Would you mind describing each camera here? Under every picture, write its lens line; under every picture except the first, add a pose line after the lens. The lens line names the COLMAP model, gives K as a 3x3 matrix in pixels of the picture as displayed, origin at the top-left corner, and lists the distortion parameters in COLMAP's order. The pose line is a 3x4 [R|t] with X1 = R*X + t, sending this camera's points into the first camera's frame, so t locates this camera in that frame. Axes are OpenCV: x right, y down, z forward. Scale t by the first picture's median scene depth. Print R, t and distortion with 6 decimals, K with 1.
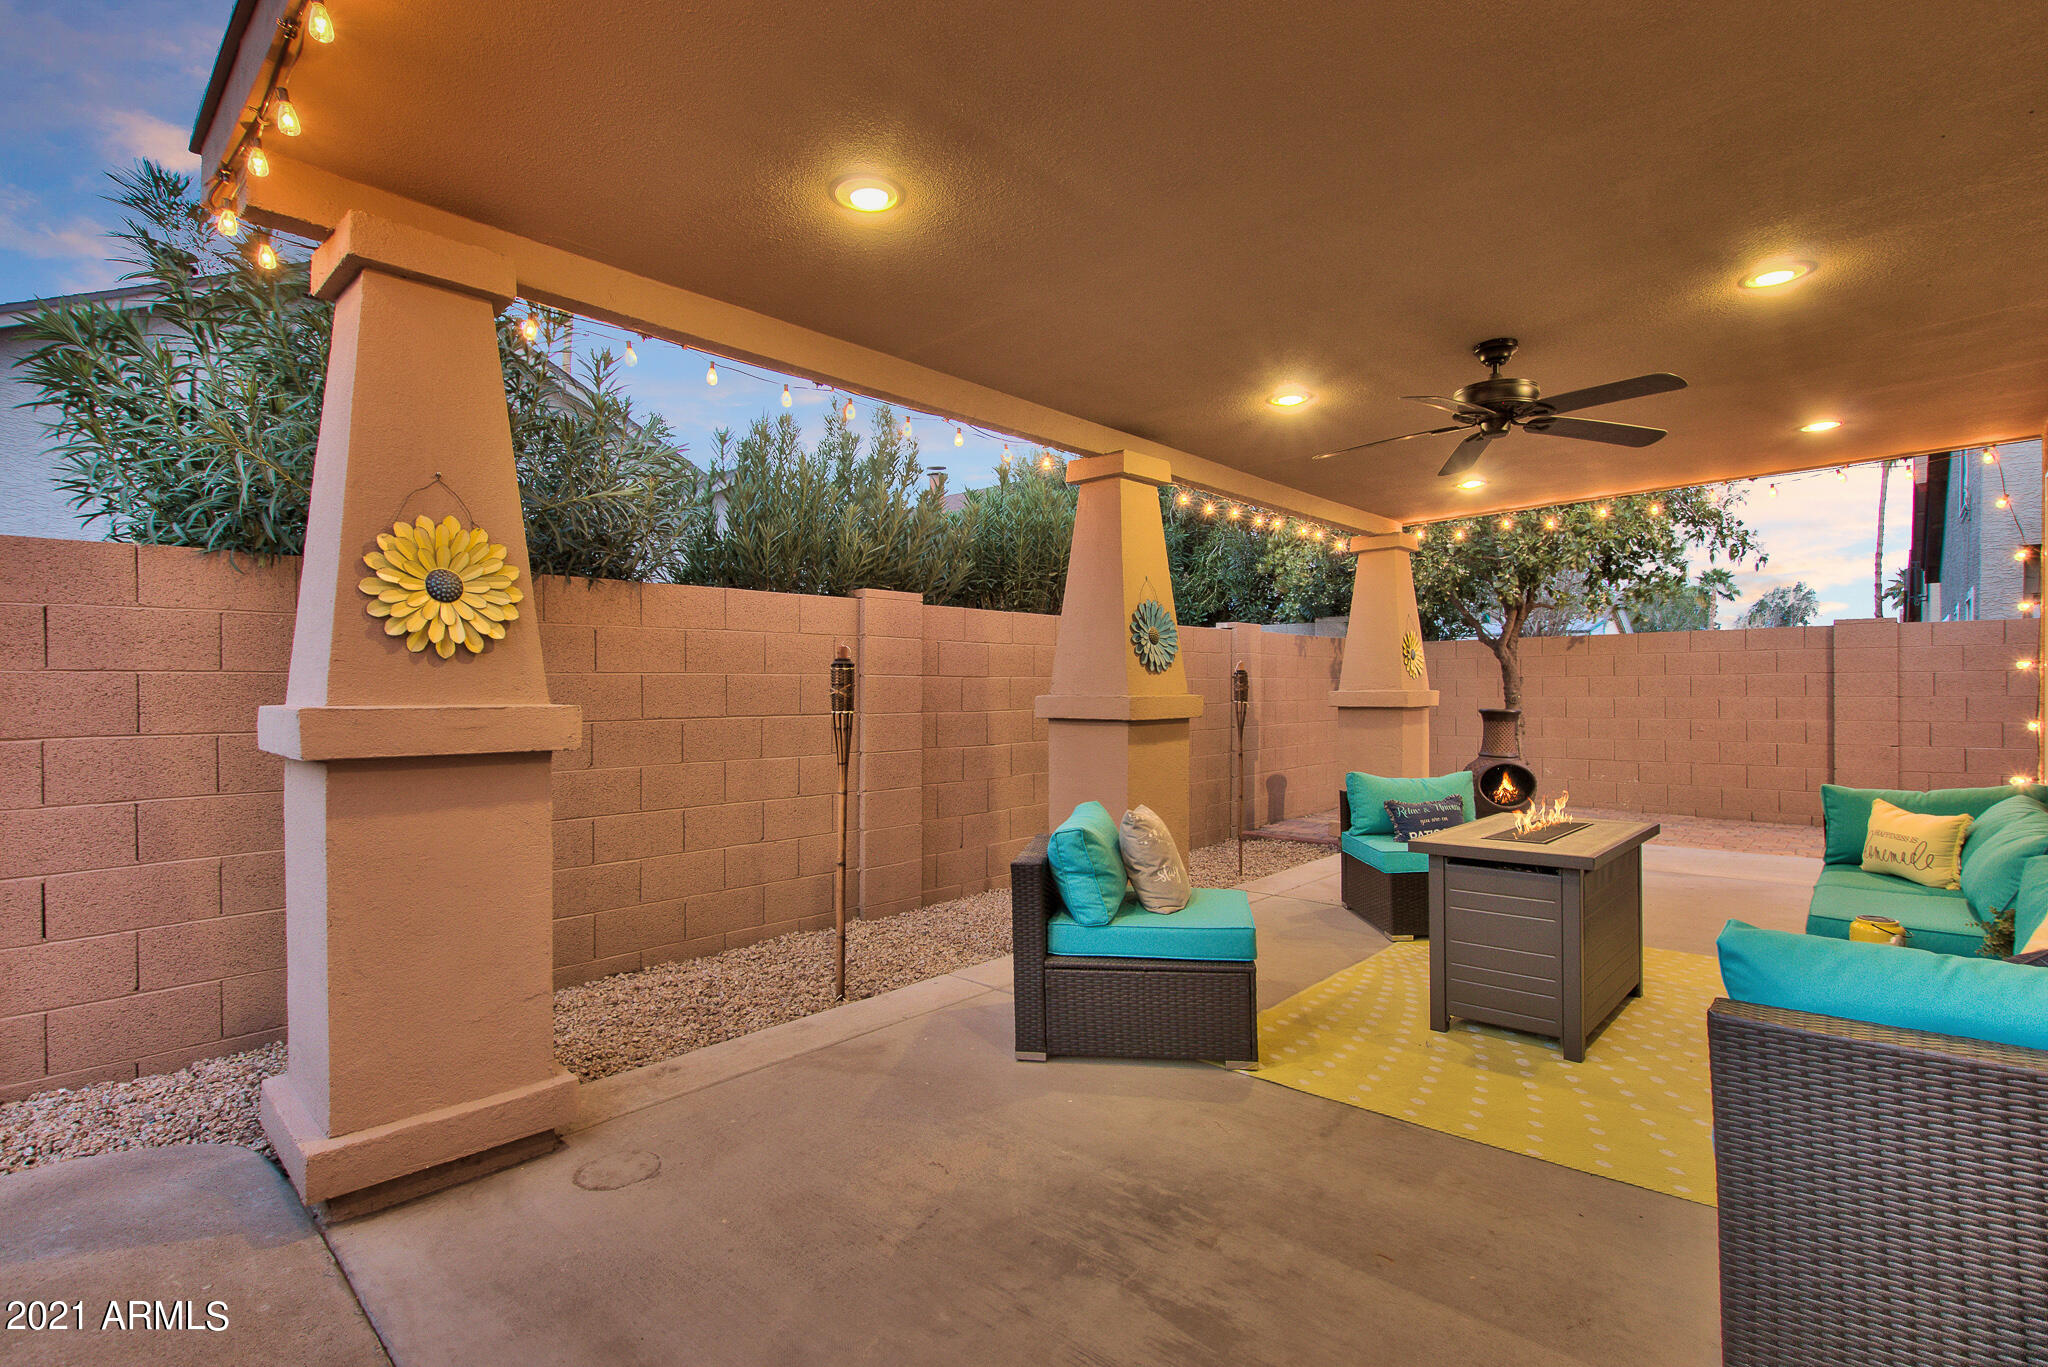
lens RADIAL K [[945.8, 0, 1025.1], [0, 945.8, 698.2], [0, 0, 1]] dist [-0.014128, 0.001056]
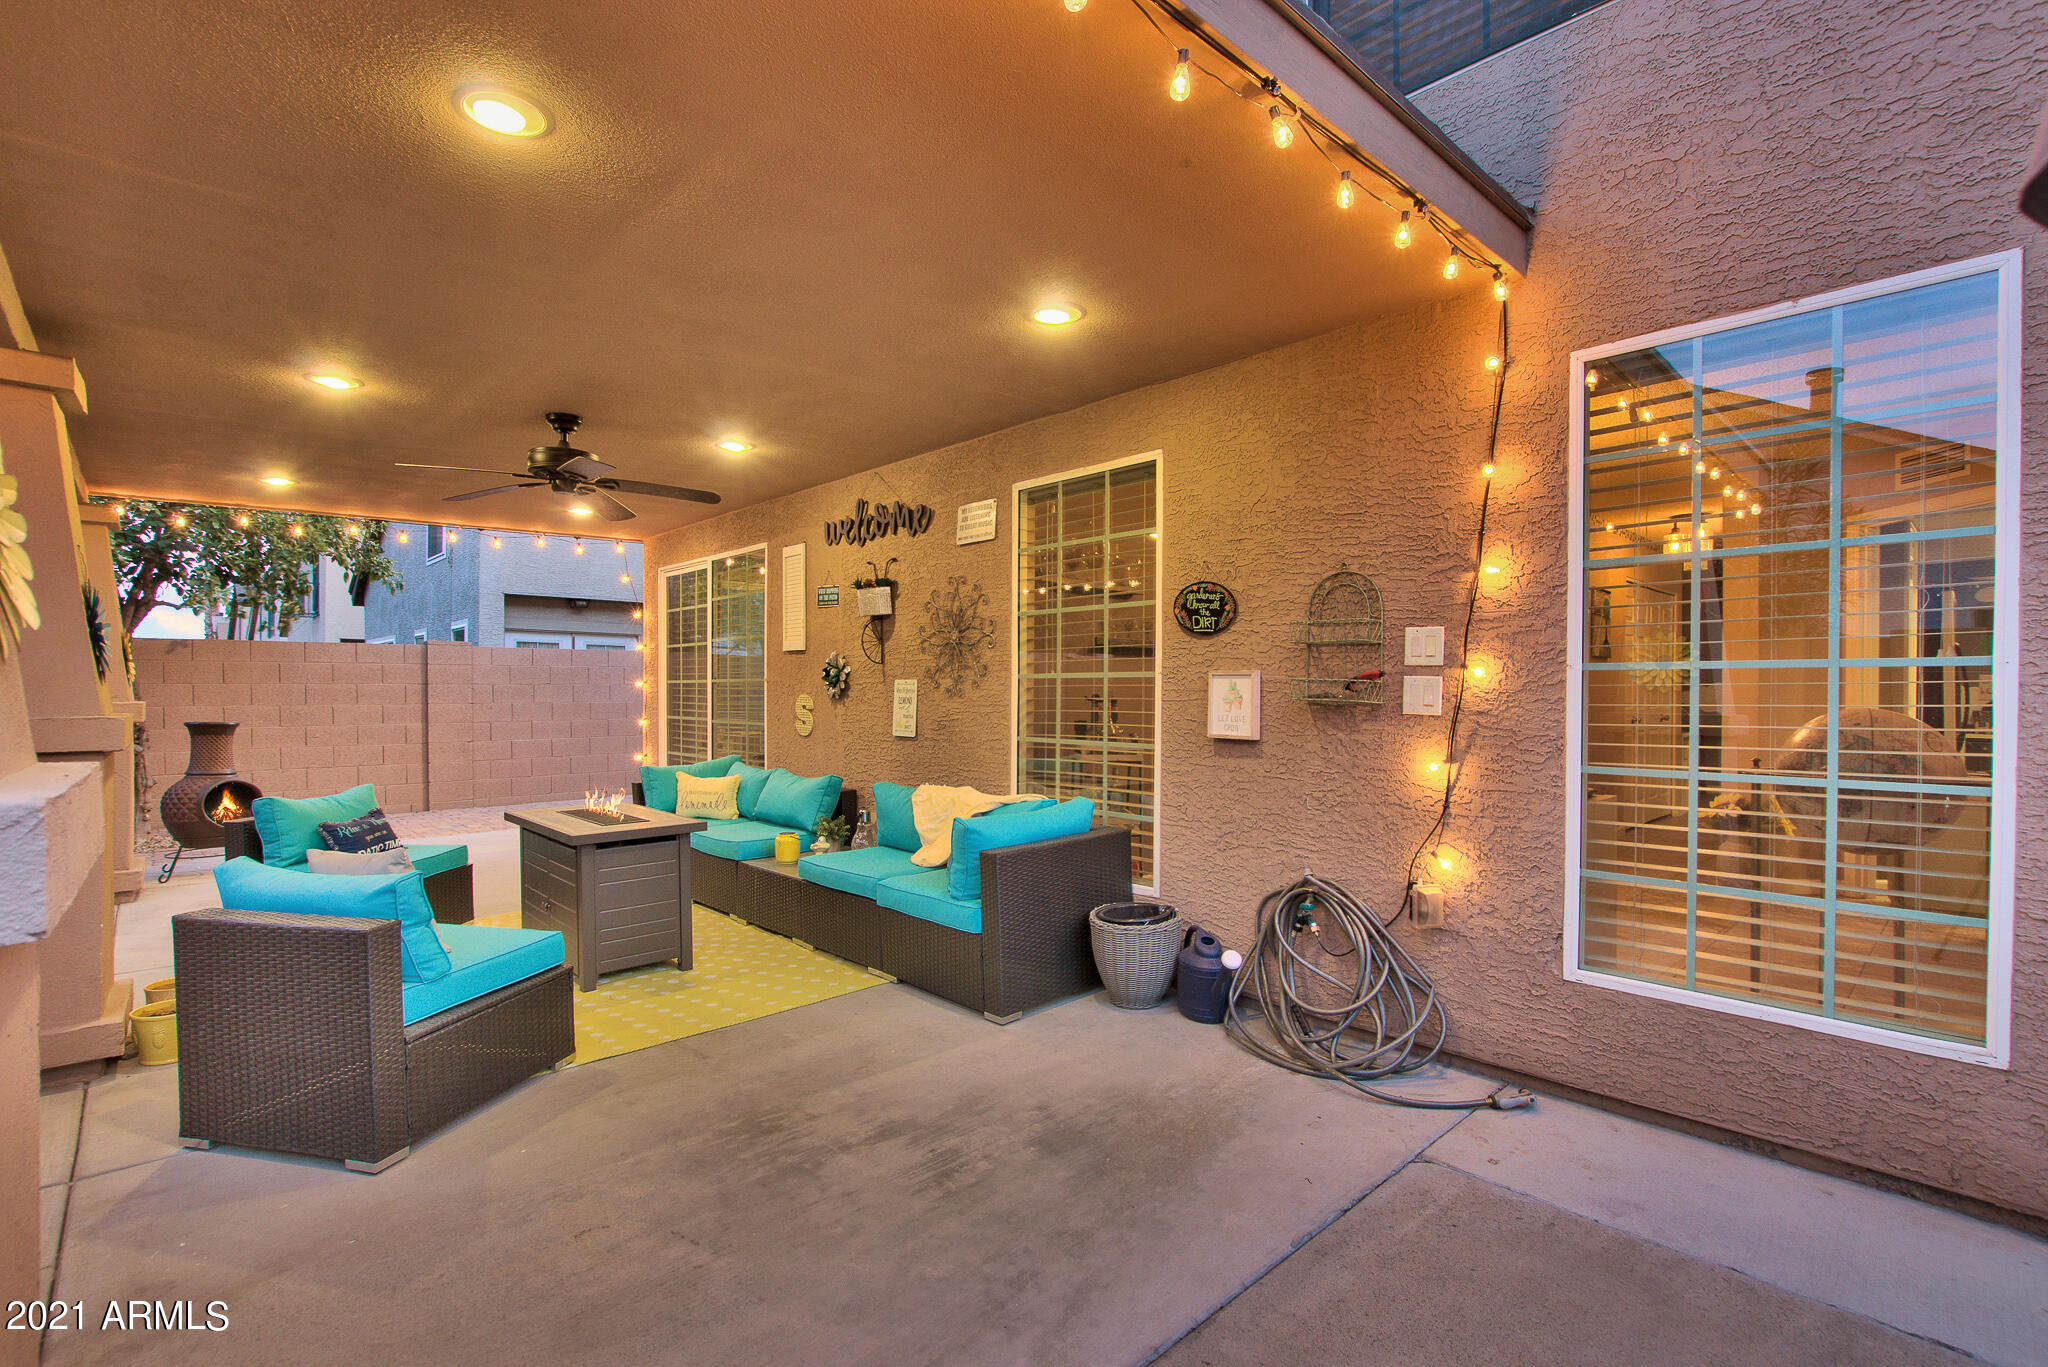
lens RADIAL K [[963.7, 0, 990.8], [0, 963.7, 697.6], [0, 0, 1]] dist [-0.011403, 0.000227]
pose [[0.083754, -0.002667, 0.996483, -0.533650], [0.005582, 0.999982, 0.002207, -0.014017], [-0.996471, 0.005378, 0.083767, 0.282707]]
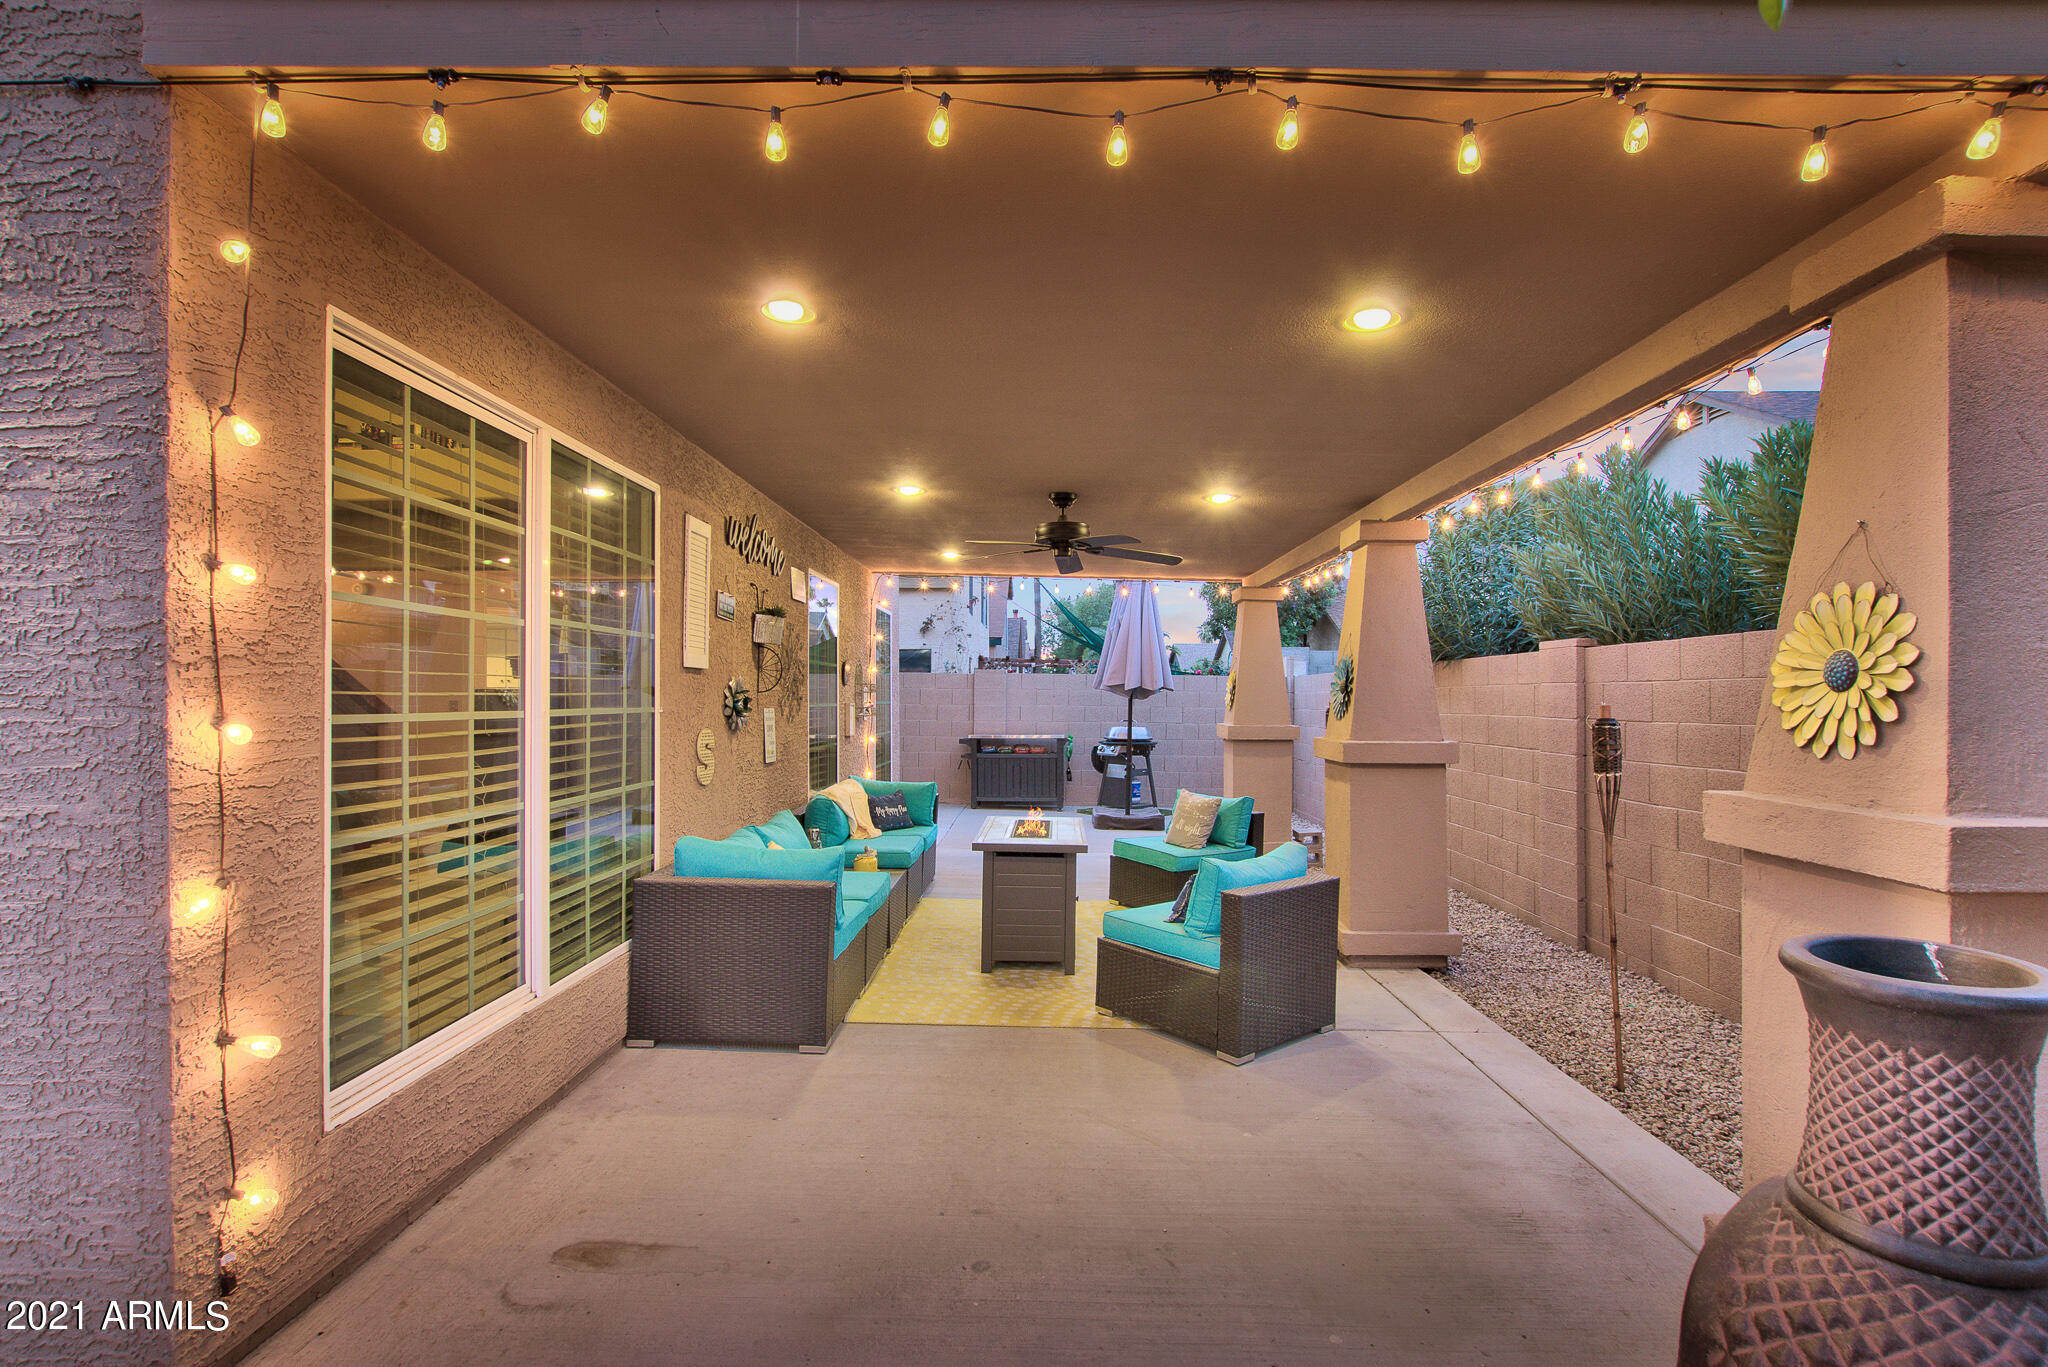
lens RADIAL K [[945.8, 0, 1025.1], [0, 945.8, 698.2], [0, 0, 1]] dist [-0.014128, 0.001056]
pose [[-0.768544, 0.006497, -0.639764, 1.565552], [-0.000609, 0.999941, 0.010887, -0.089454], [0.639797, 0.008756, -0.768494, 2.208244]]
